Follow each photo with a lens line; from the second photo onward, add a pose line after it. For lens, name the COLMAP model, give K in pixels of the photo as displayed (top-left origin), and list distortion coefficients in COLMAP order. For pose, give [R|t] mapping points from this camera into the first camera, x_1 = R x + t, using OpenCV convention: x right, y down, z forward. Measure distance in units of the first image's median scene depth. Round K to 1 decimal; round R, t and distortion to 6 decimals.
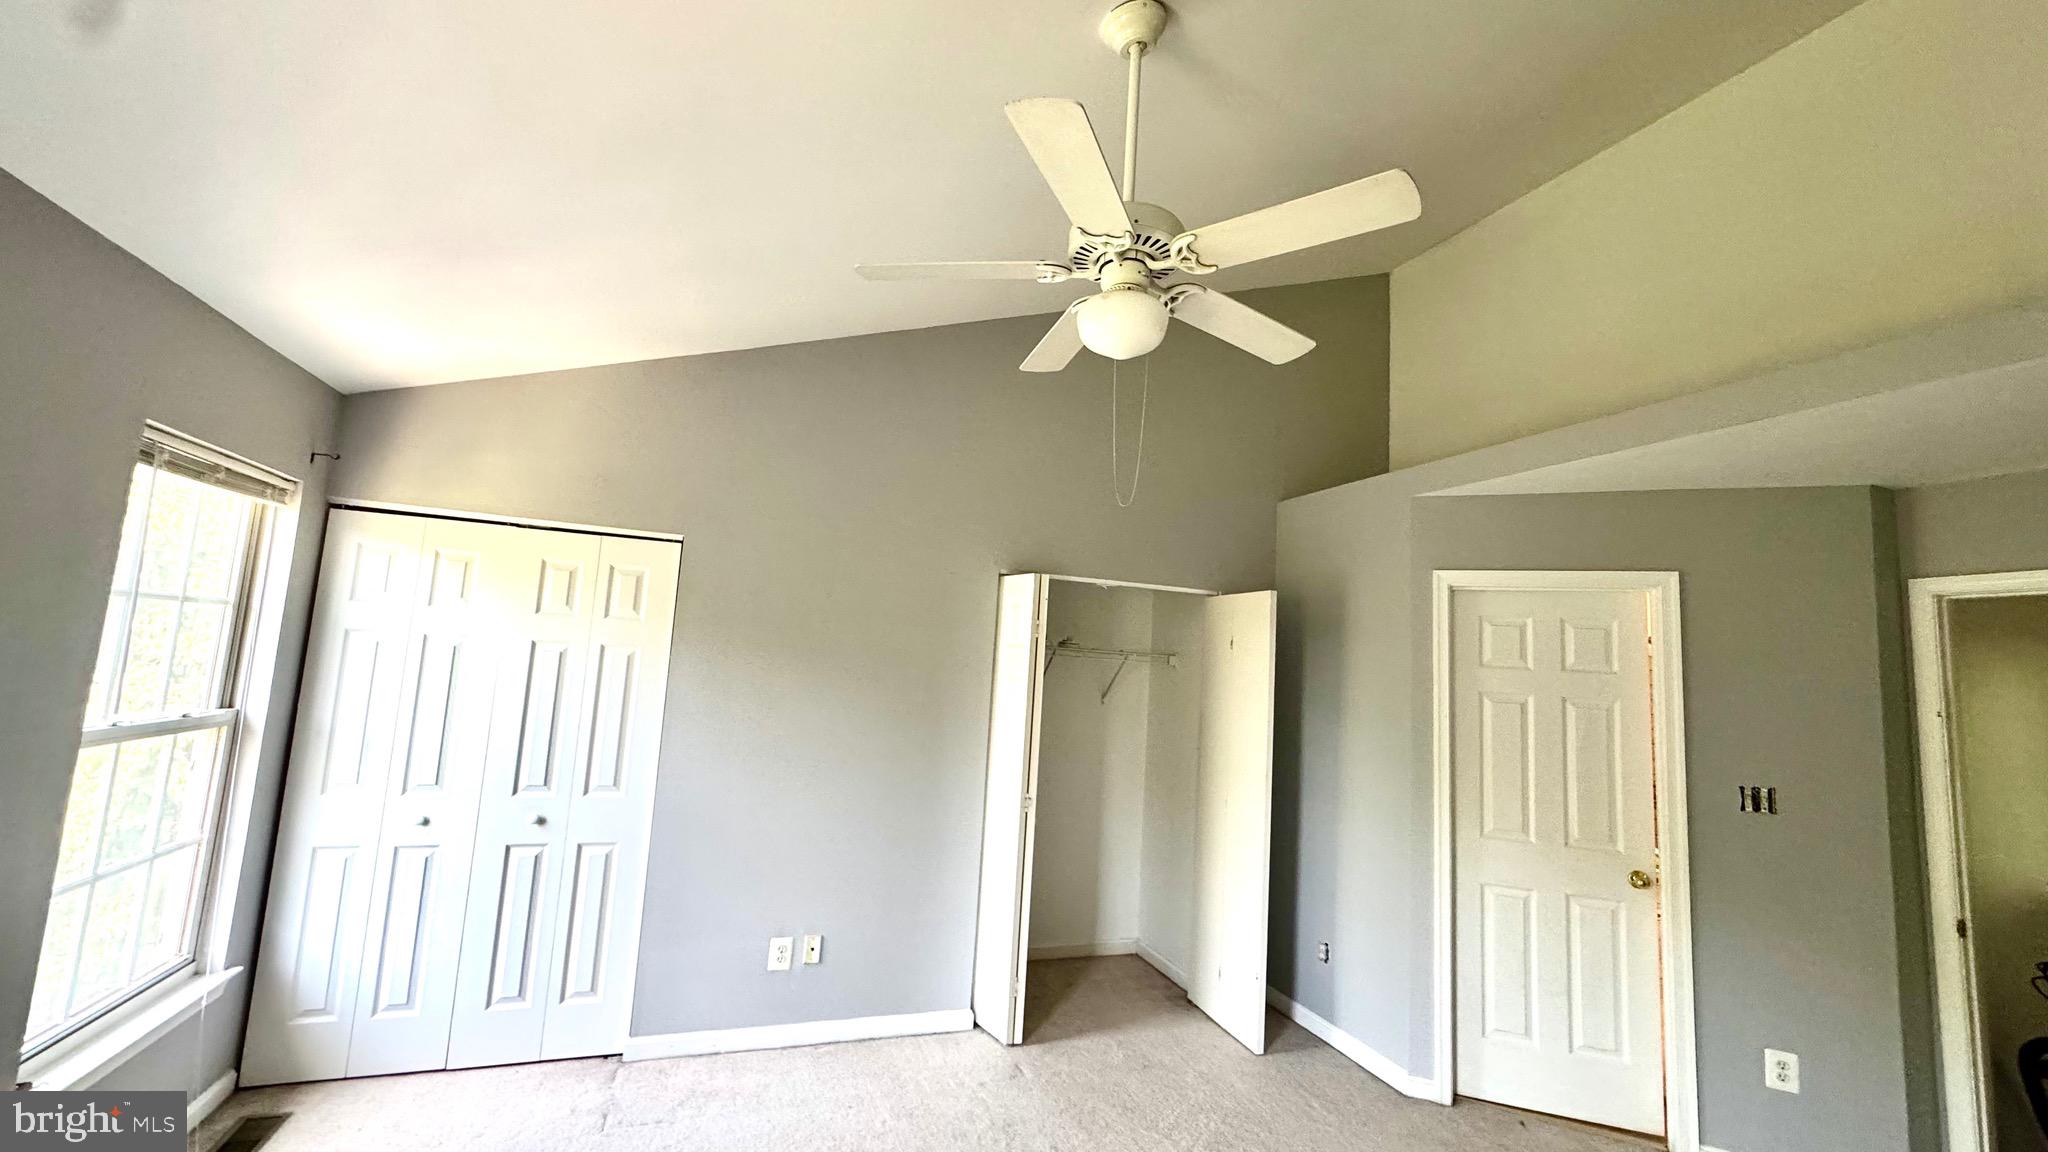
lens RADIAL K [[815.6, 0, 1022.8], [0, 815.6, 571.7], [0, 0, 1]] dist [-0.000406, 0.000070]
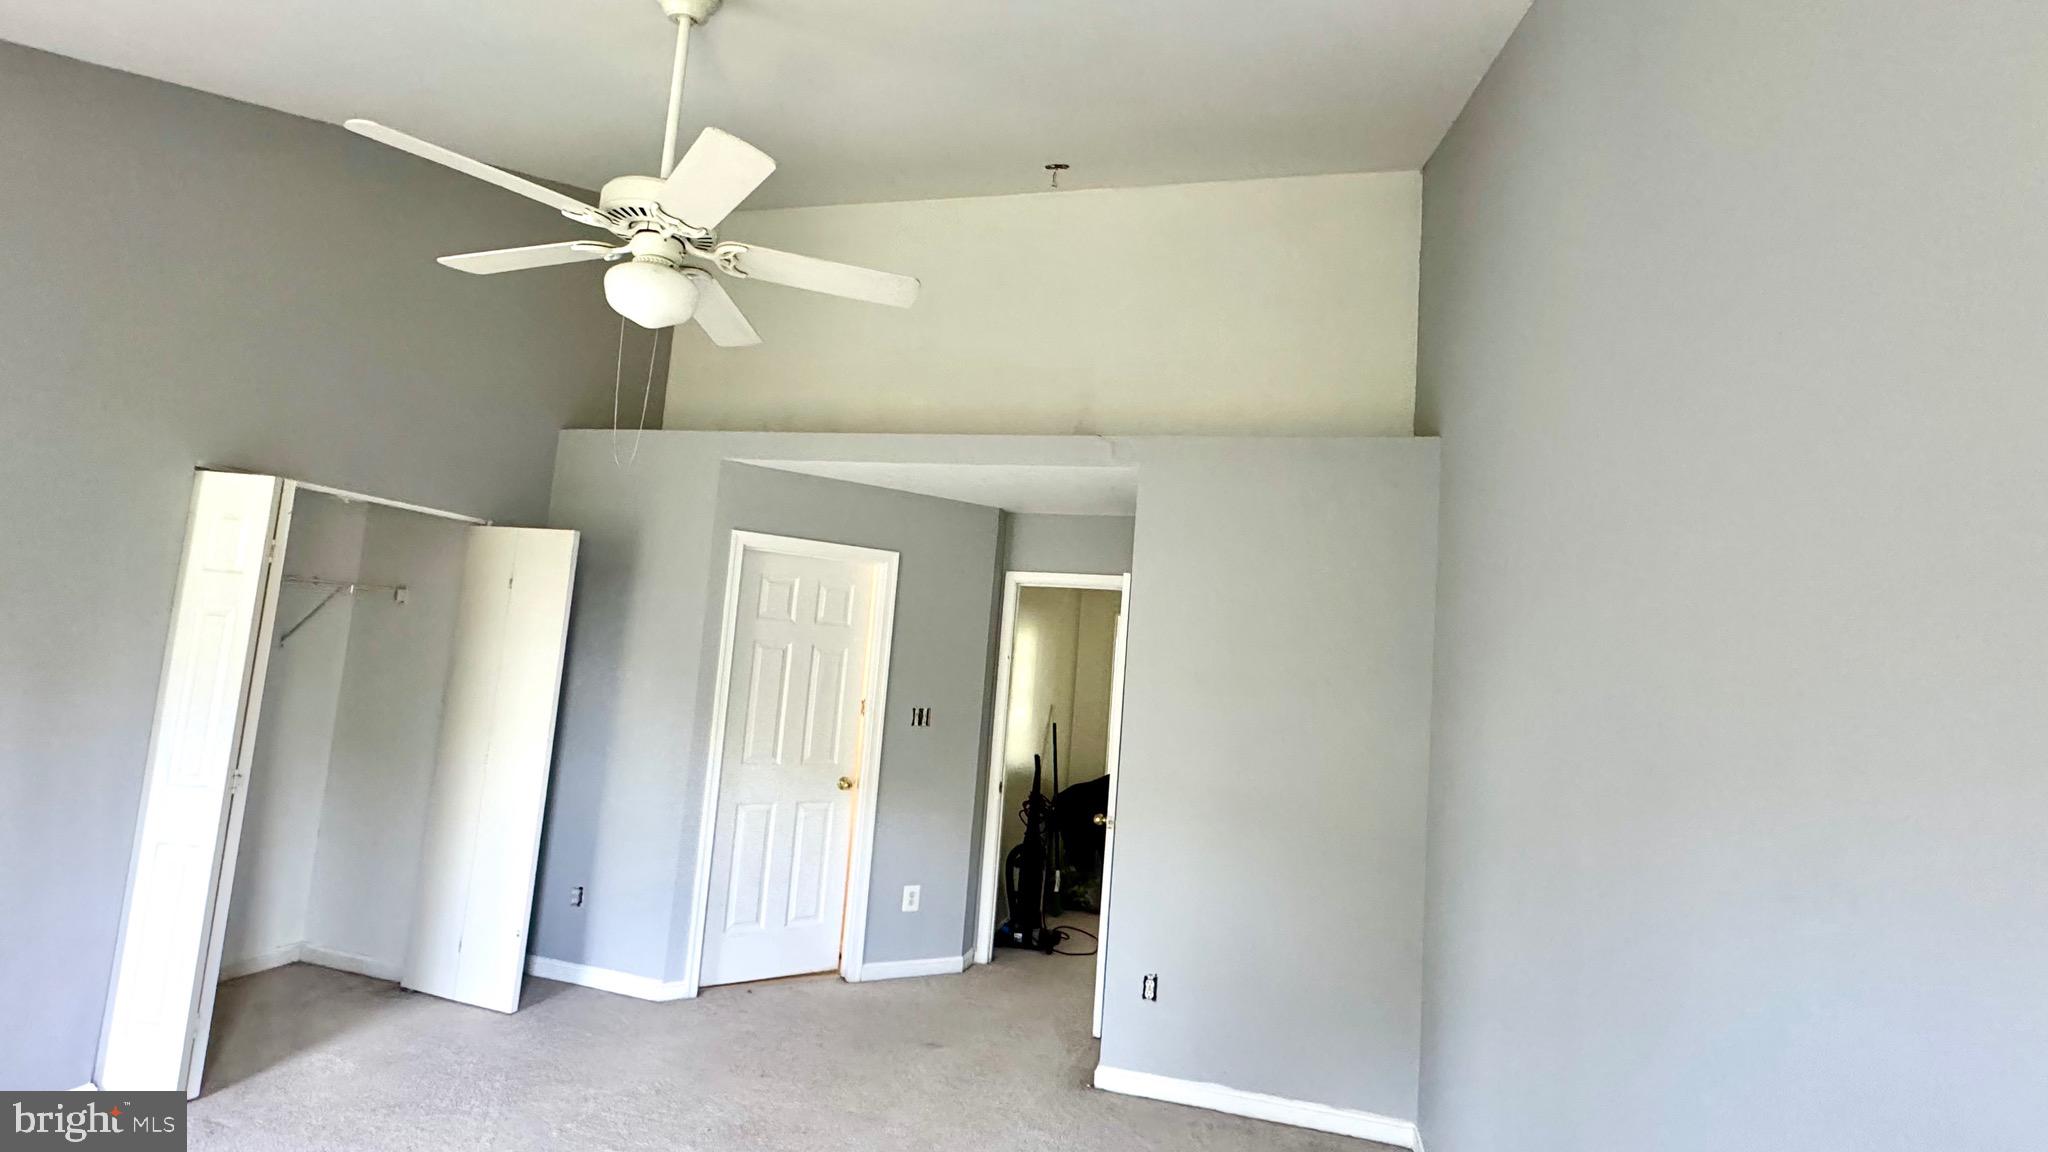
lens RADIAL K [[938.0, 0, 1023.2], [0, 938.0, 573.7], [0, 0, 1]] dist [0.001058, 0.000294]
pose [[0.579494, 0.063969, 0.812462, -0.299882], [-0.137244, 0.990337, 0.019917, -0.022628], [-0.803337, -0.123047, 0.582674, -0.060792]]
